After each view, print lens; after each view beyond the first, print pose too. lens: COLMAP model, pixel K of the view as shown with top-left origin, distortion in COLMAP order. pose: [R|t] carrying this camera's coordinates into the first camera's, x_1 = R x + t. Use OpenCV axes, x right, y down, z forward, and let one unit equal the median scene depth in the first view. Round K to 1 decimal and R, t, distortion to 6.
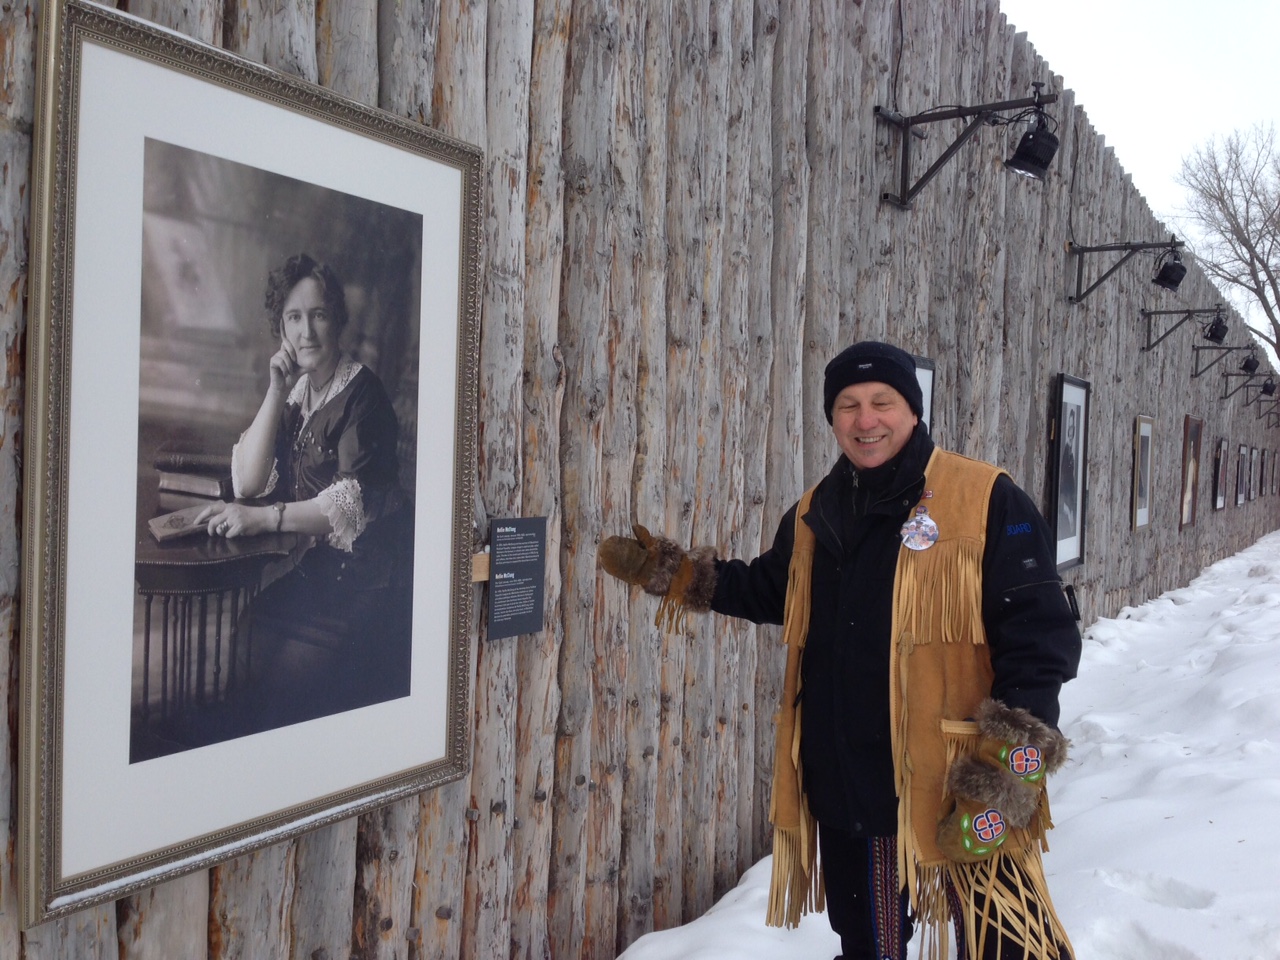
lens RADIAL K [[1202.5, 0, 639.8], [0, 1202.5, 484.4], [0, 0, 1]] dist [0.022238, 0.000000]
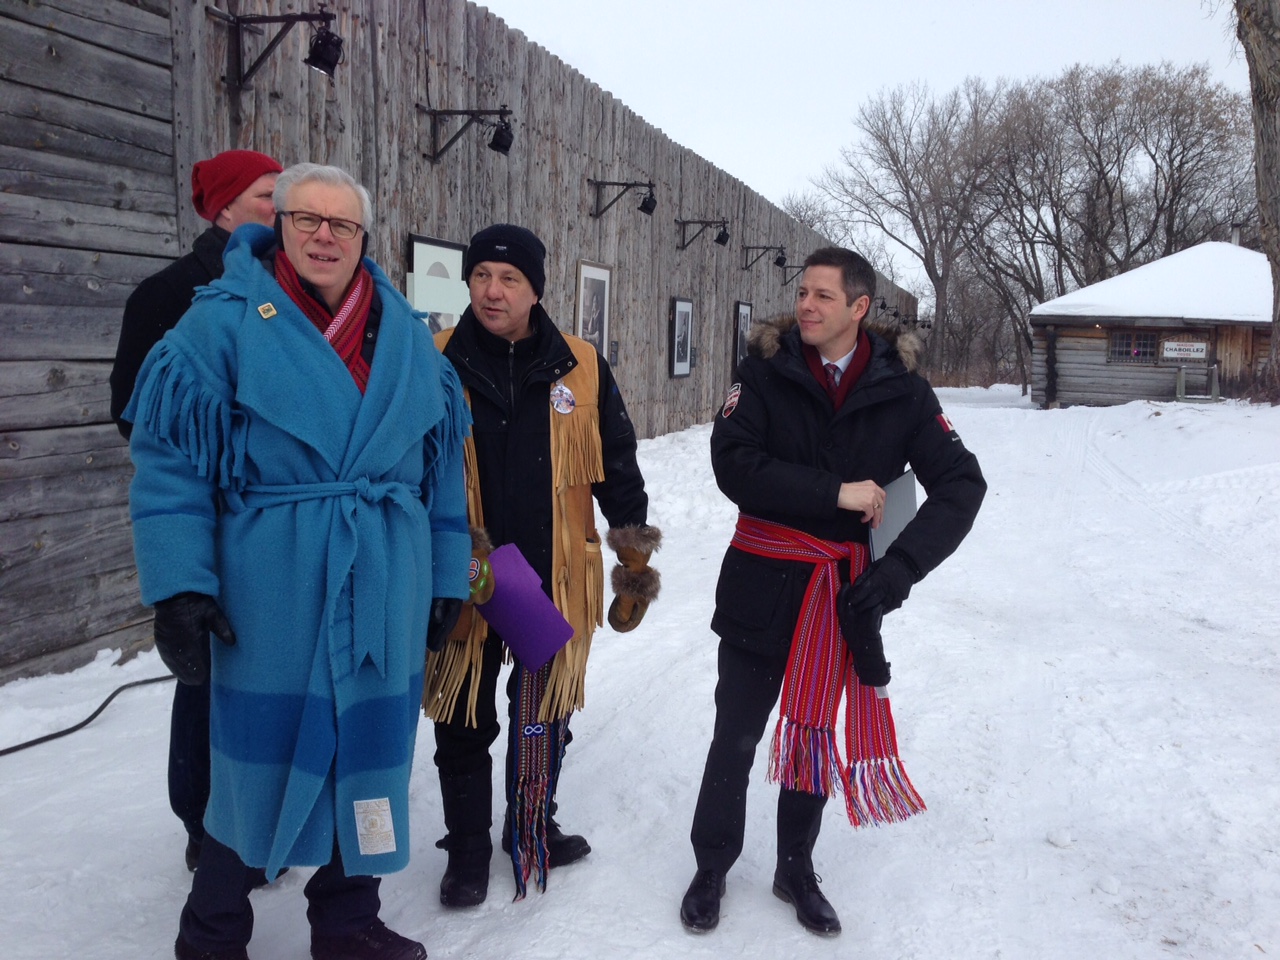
lens RADIAL K [[1202.5, 0, 642.7], [0, 1202.5, 478.3], [0, 0, 1]] dist [0.022238, 0.000000]
pose [[0.974712, -0.031156, 0.221283, -0.411324], [0.013857, 0.996754, 0.079304, 0.074595], [-0.223036, -0.074232, 0.971980, -1.422219]]
